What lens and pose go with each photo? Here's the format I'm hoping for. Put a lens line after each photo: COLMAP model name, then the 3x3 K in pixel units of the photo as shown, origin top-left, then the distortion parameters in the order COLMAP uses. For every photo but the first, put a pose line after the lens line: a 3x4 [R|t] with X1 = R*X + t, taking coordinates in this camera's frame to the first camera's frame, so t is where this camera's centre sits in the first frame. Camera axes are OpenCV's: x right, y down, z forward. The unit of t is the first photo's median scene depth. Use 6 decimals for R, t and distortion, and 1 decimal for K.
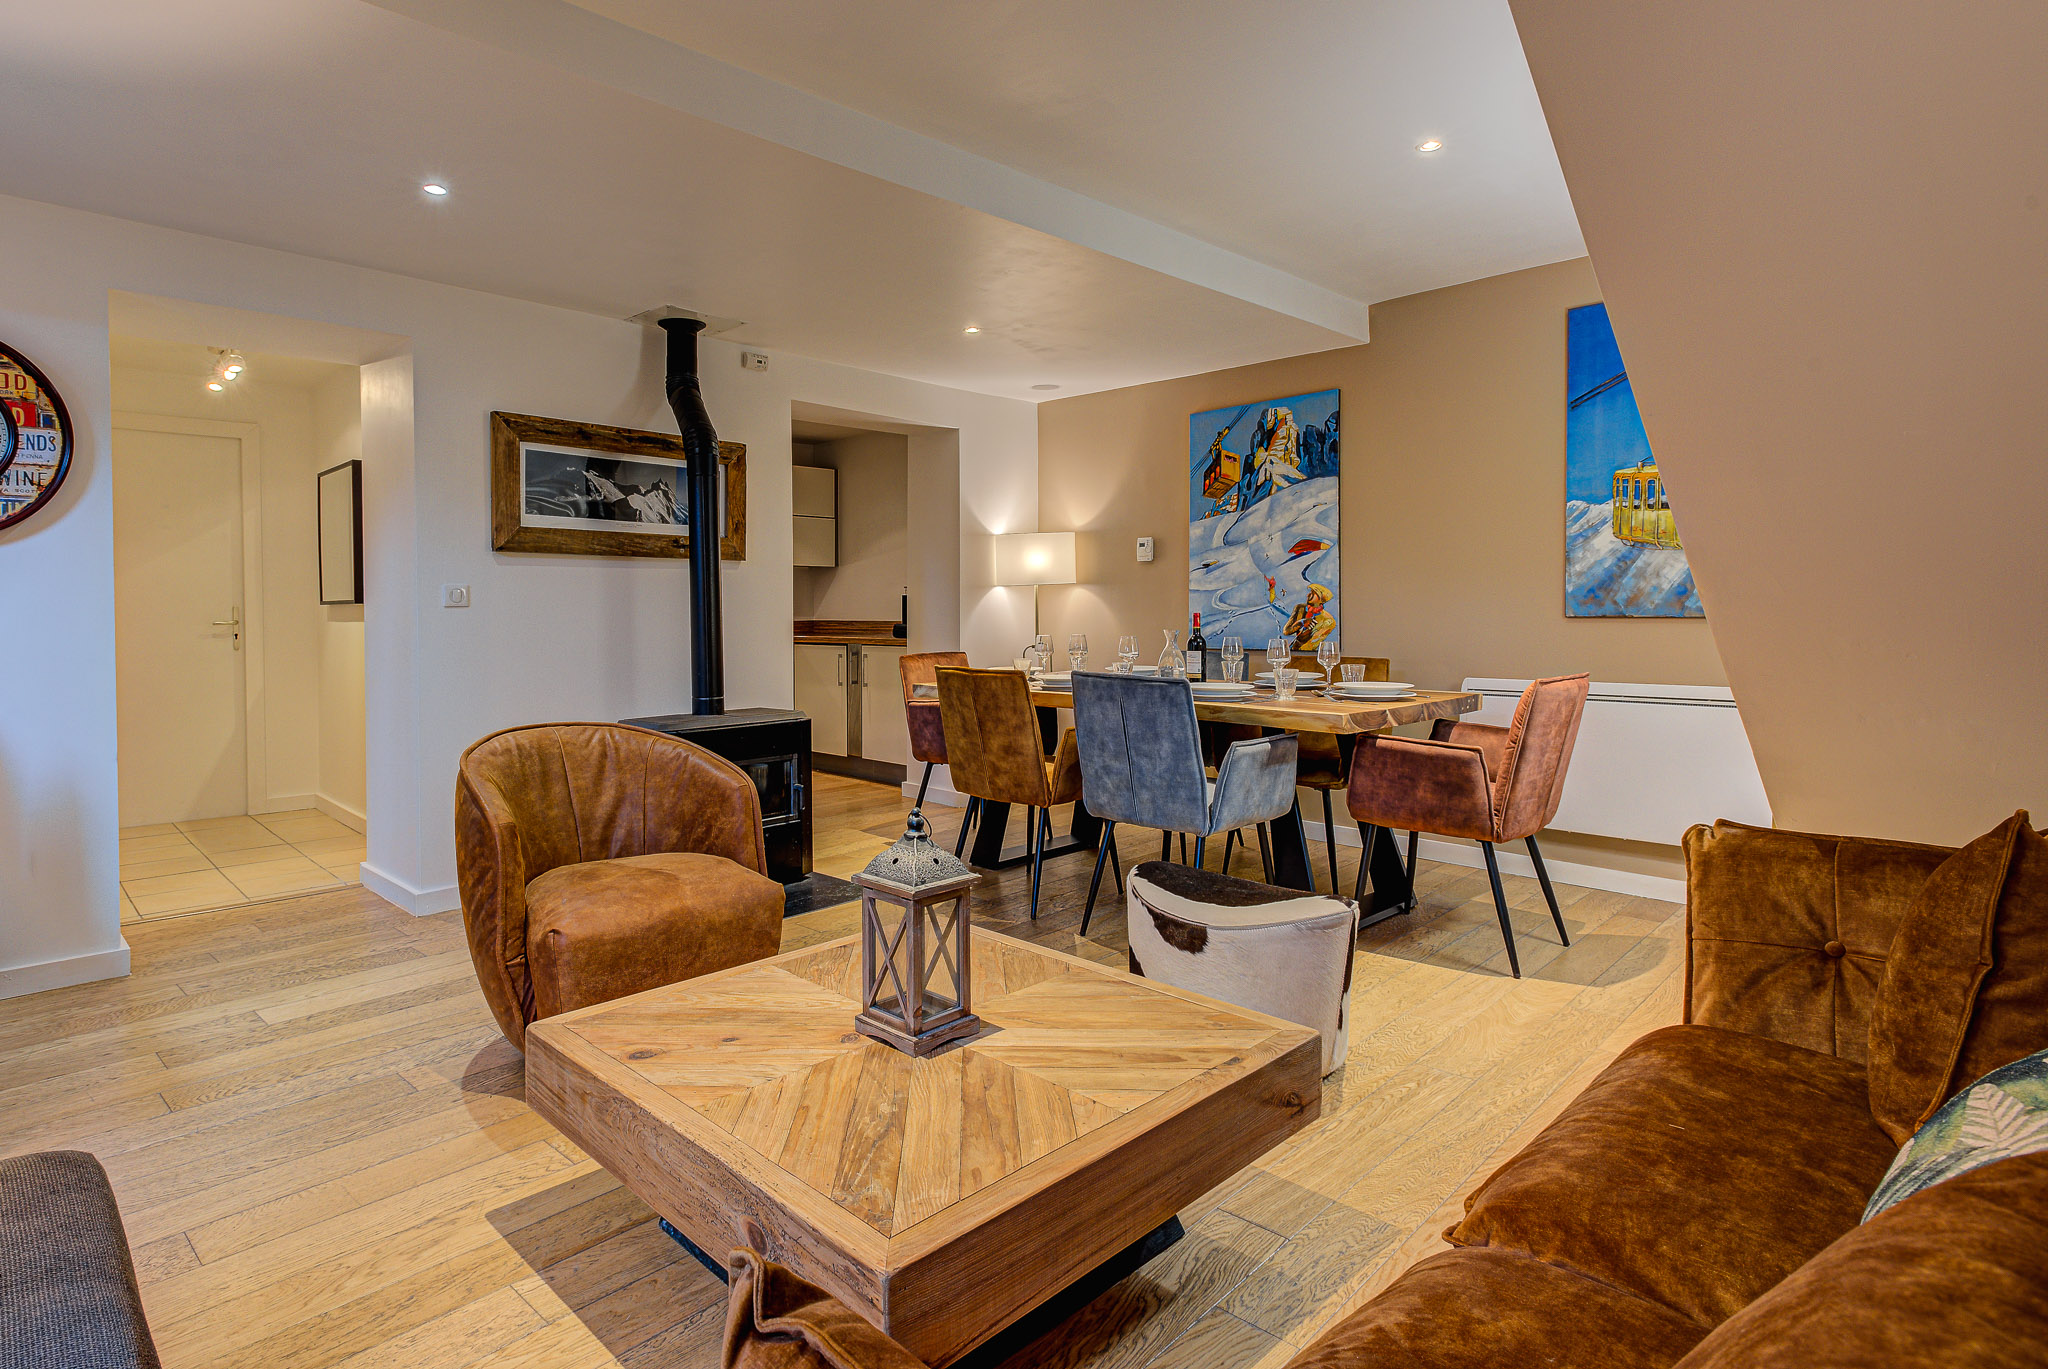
lens RADIAL K [[1066.8, 0, 927.6], [0, 1066.8, 602.2], [0, 0, 1]] dist [0.021424, -0.000092]
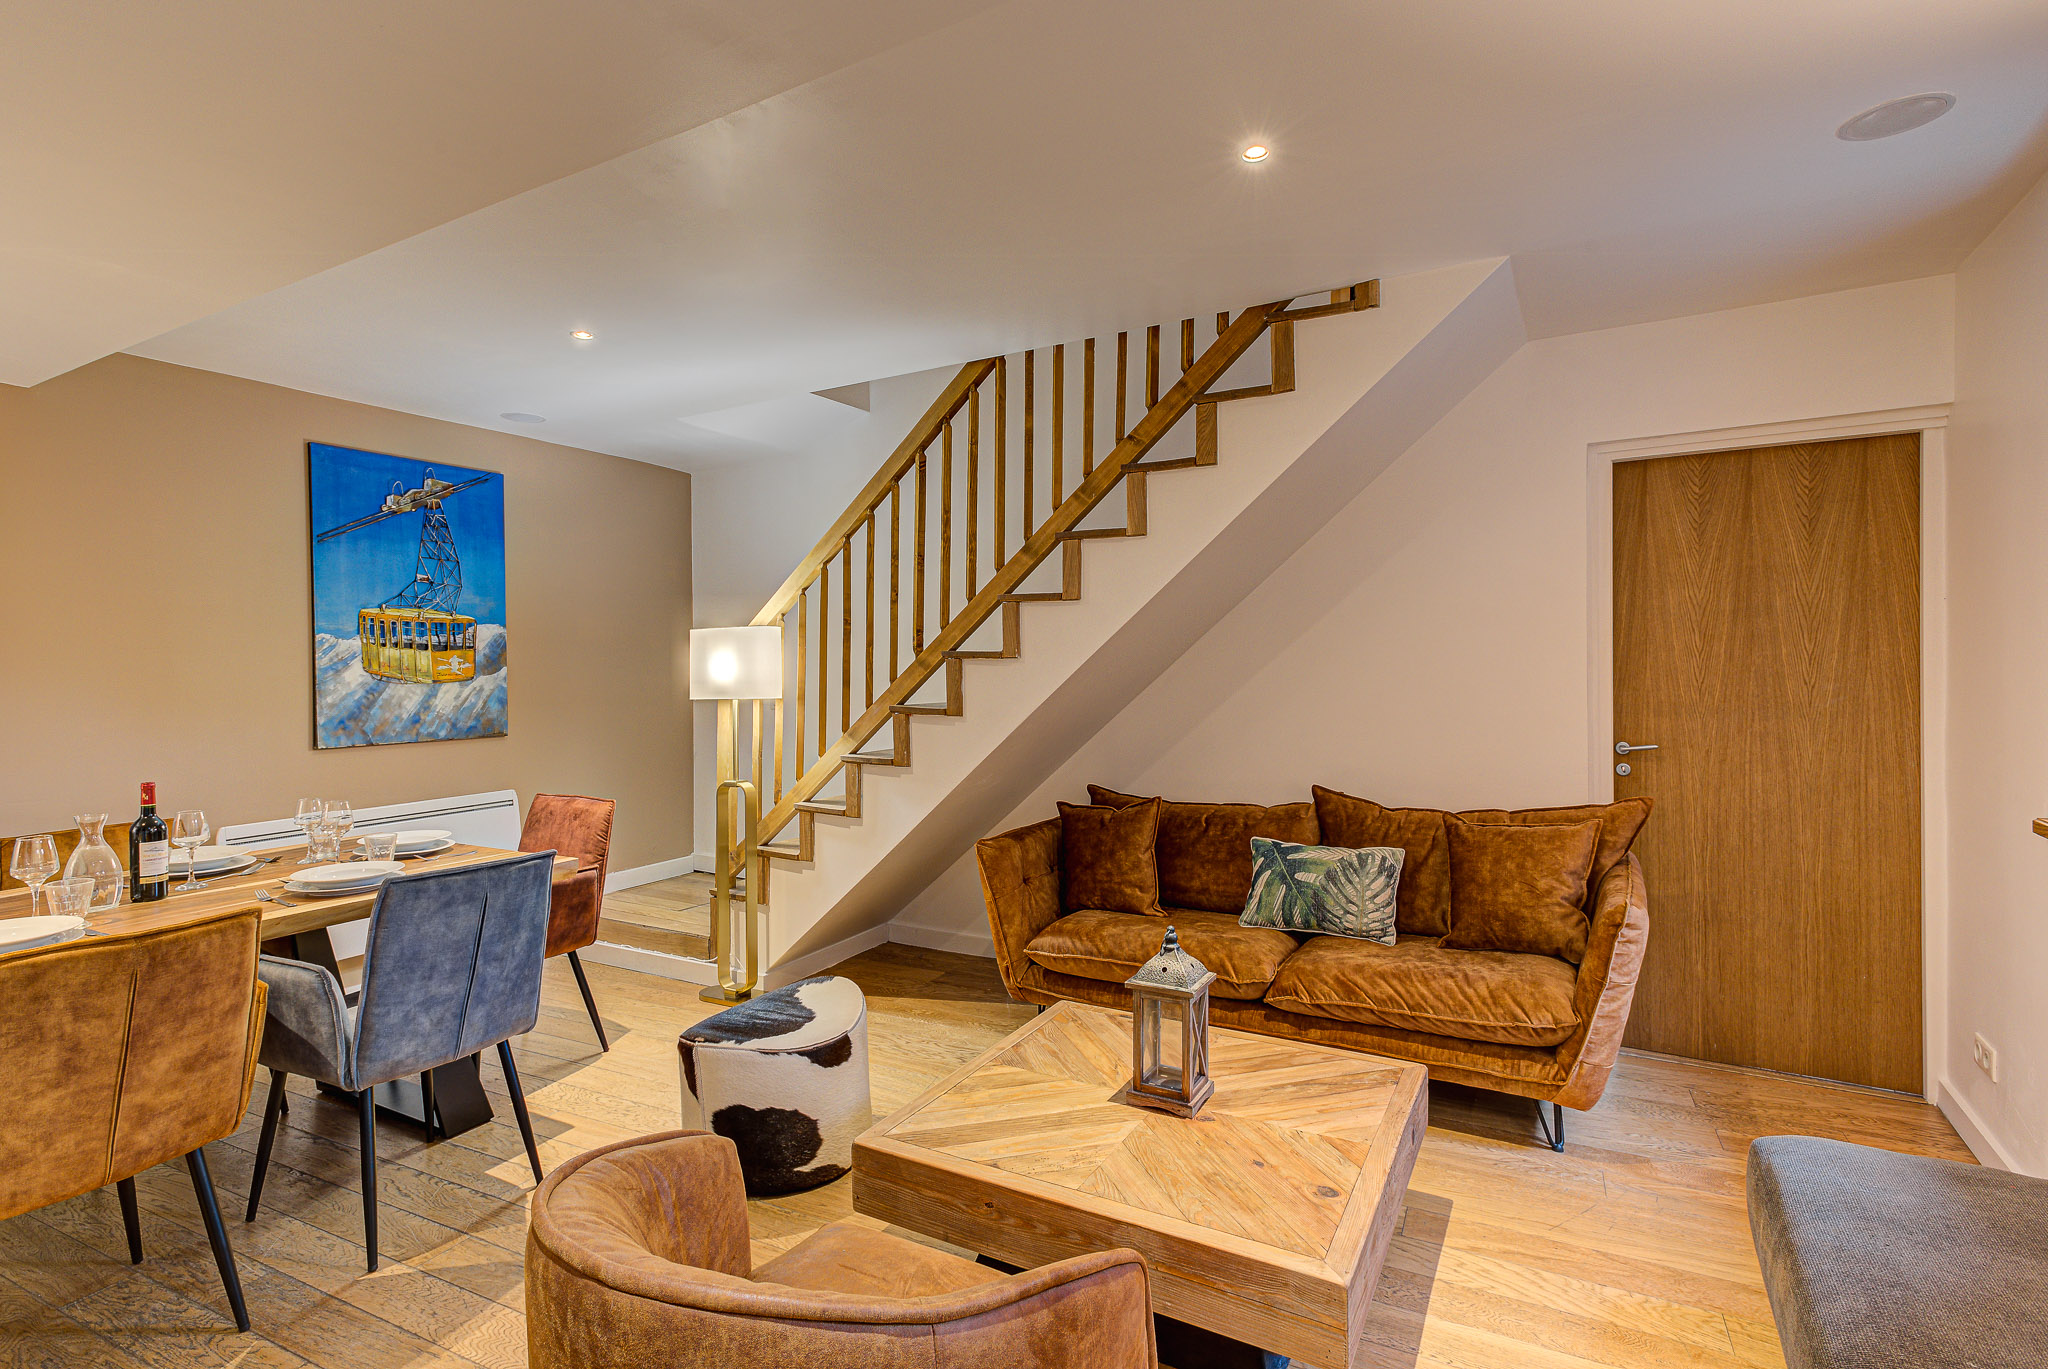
lens RADIAL K [[1003.8, 0, 981.3], [0, 1003.8, 681.5], [0, 0, 1]] dist [0.001674, -0.000107]
pose [[-0.292200, -0.005222, 0.956343, -0.480487], [0.006583, 0.999950, 0.007472, -0.051696], [-0.956334, 0.008479, -0.292151, 0.679697]]
